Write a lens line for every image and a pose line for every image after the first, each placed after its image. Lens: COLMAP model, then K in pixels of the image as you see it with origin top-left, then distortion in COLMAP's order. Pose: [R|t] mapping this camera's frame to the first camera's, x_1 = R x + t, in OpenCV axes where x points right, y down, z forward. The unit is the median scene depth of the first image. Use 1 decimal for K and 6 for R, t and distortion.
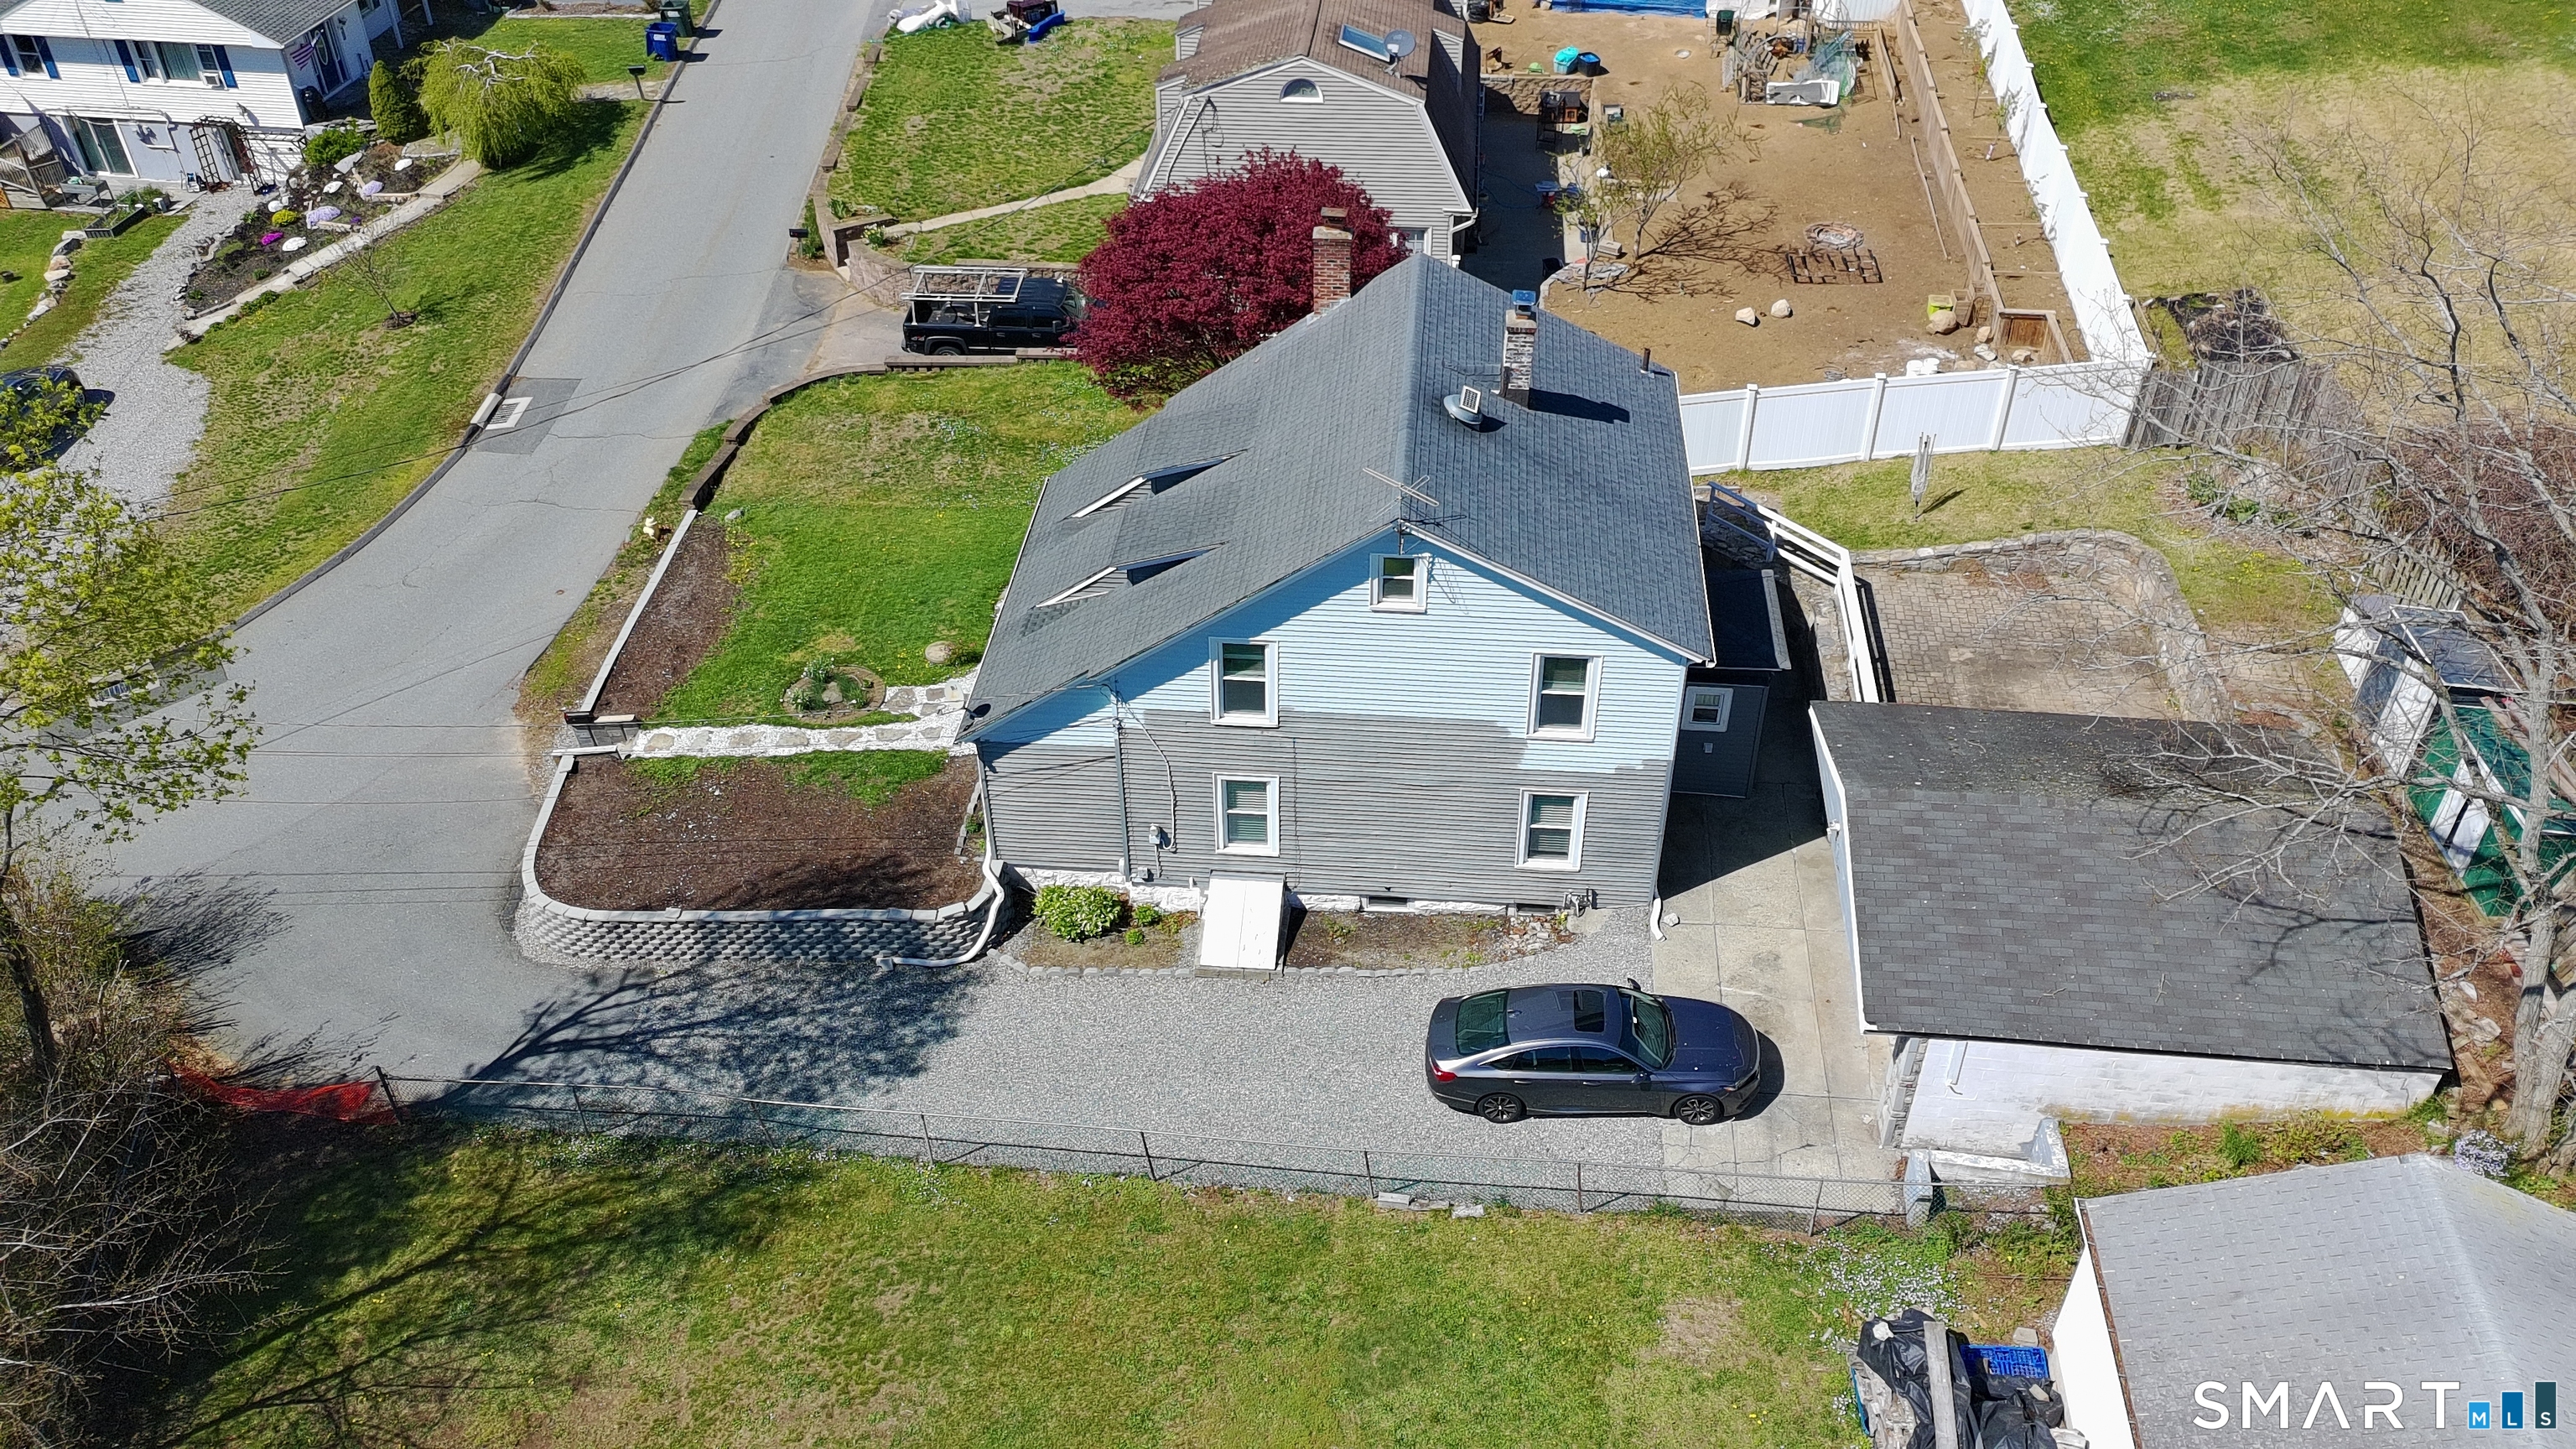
lens RADIAL K [[1983.0, 0, 1288.0], [0, 1983.0, 724.5], [0, 0, 1]] dist [0.039599, -0.023439]
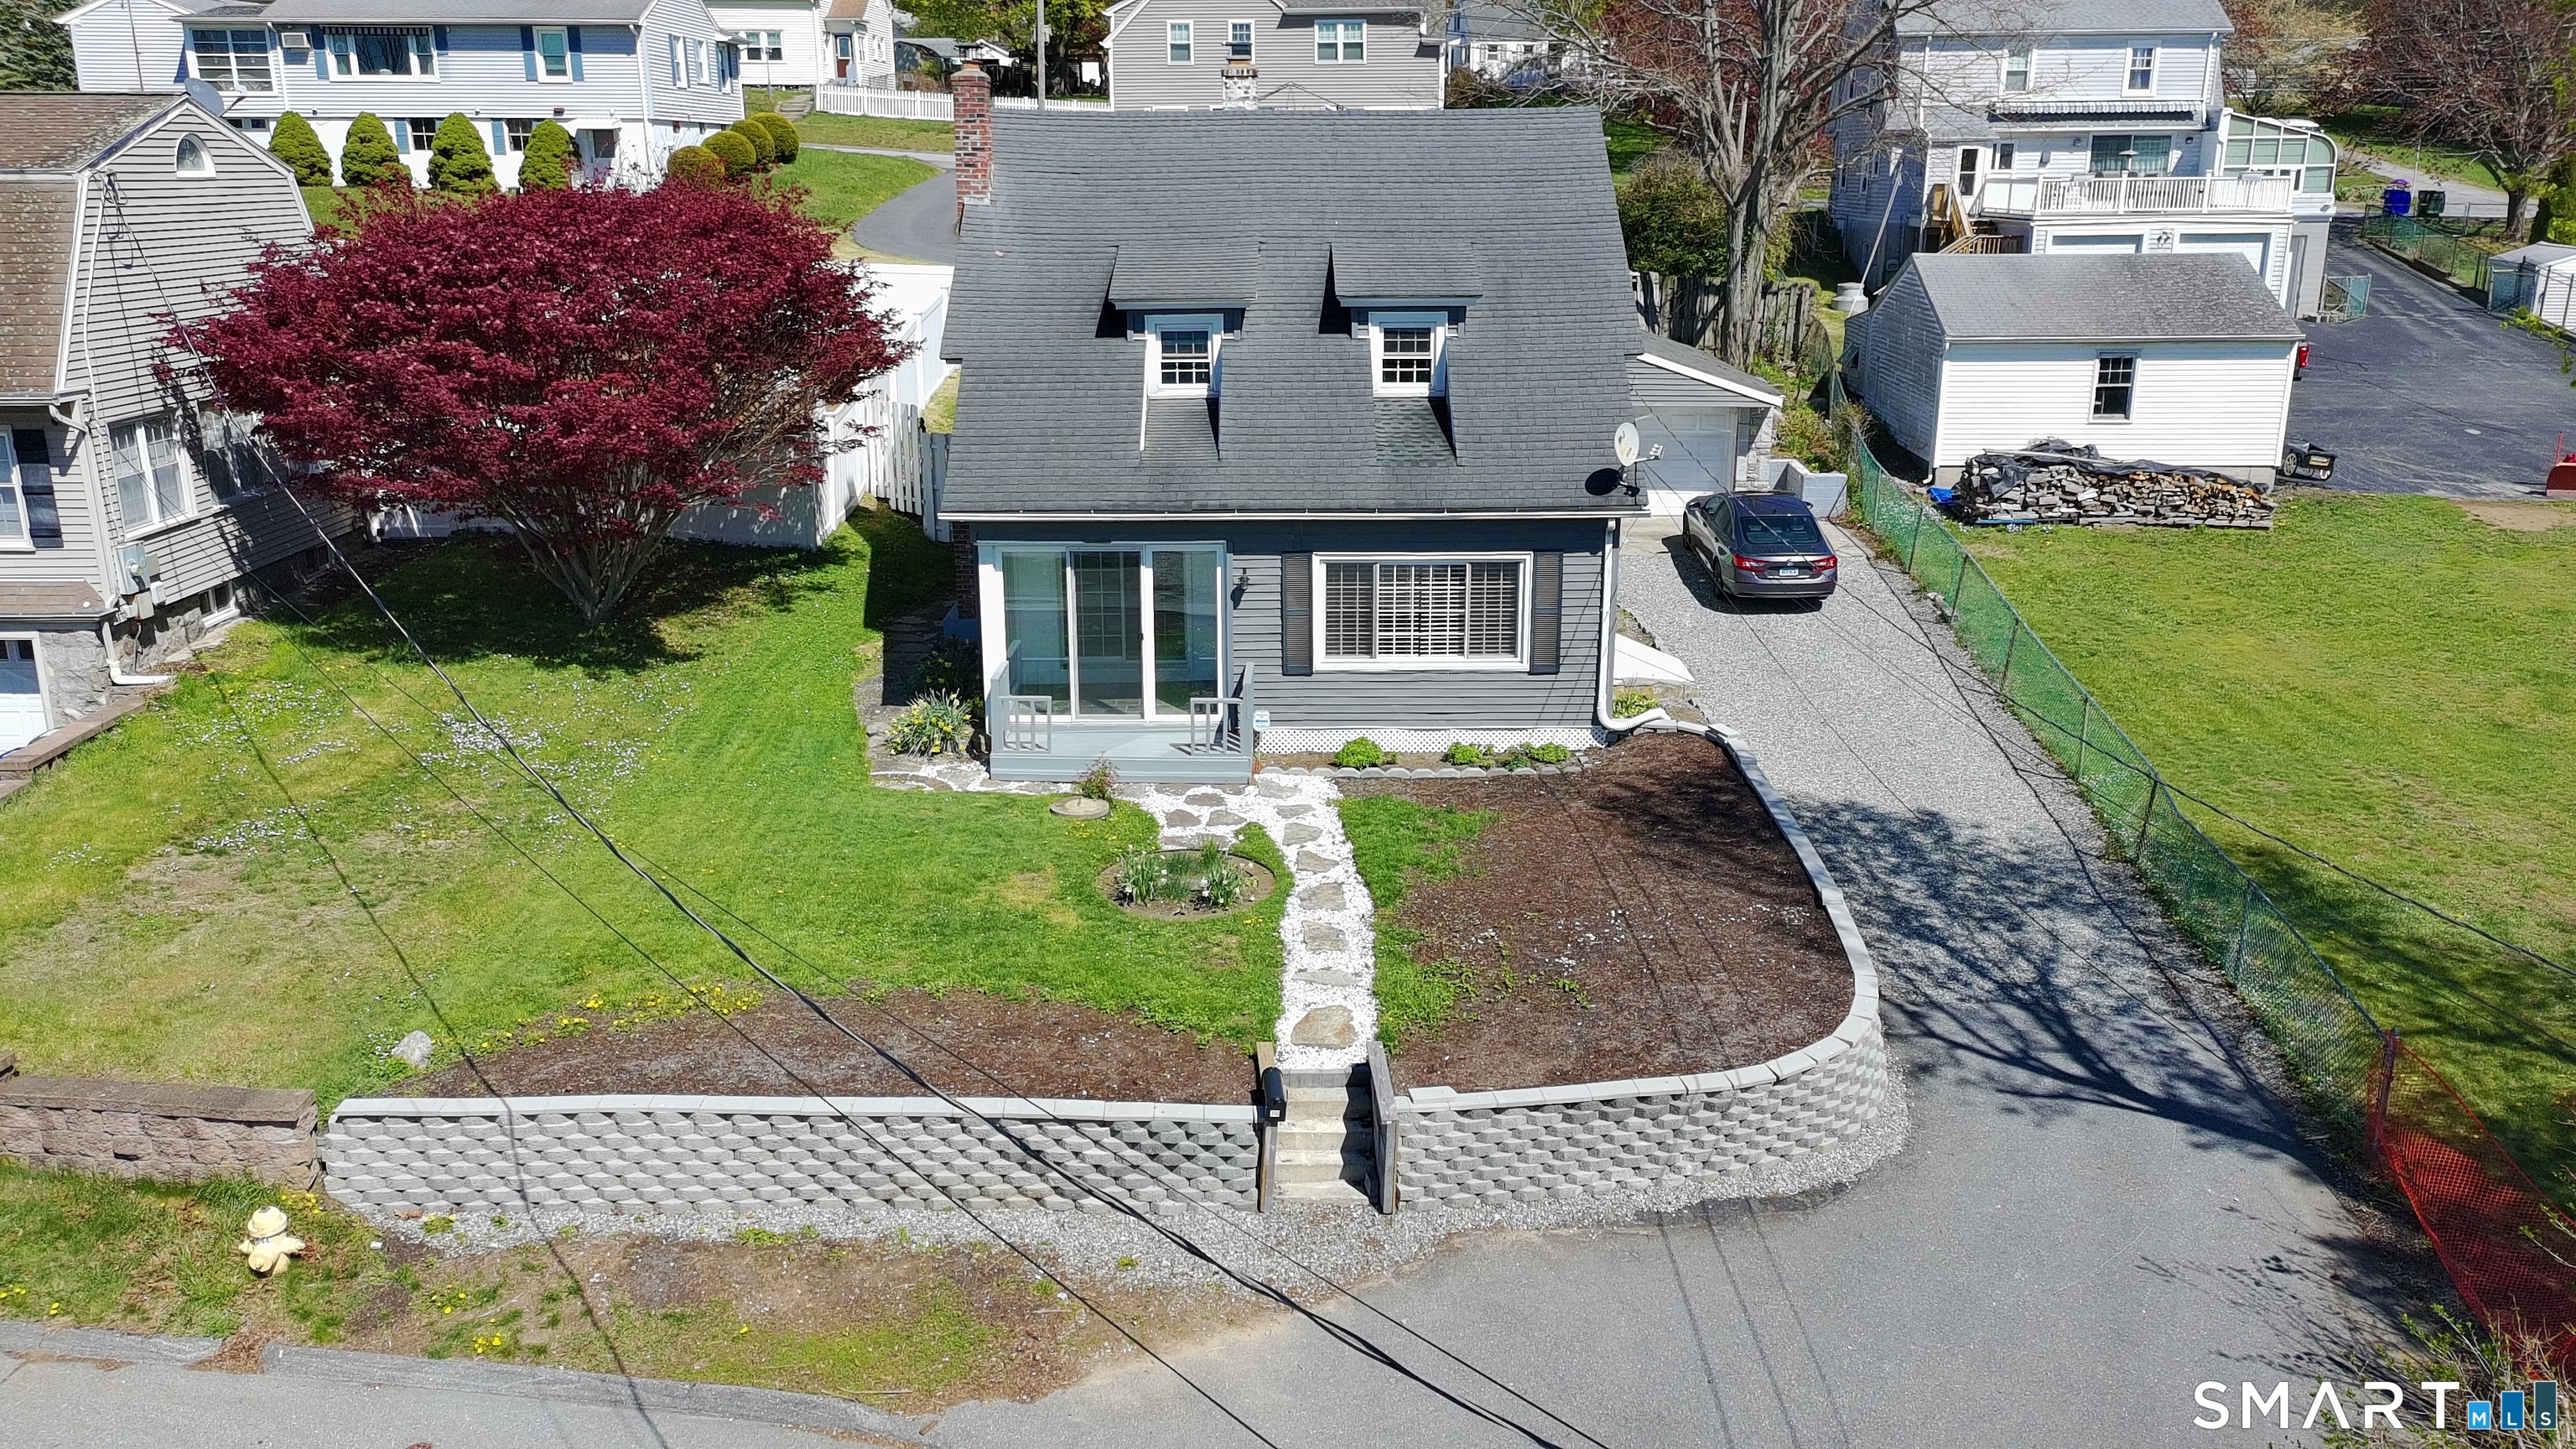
lens RADIAL K [[1983.0, 0, 1288.0], [0, 1983.0, 724.5], [0, 0, 1]] dist [0.039599, -0.023439]
pose [[-0.087881, -0.267171, 0.959634, -0.810277], [0.621980, 0.737772, 0.262362, -0.186727], [-0.778086, 0.619929, 0.101339, 0.996780]]
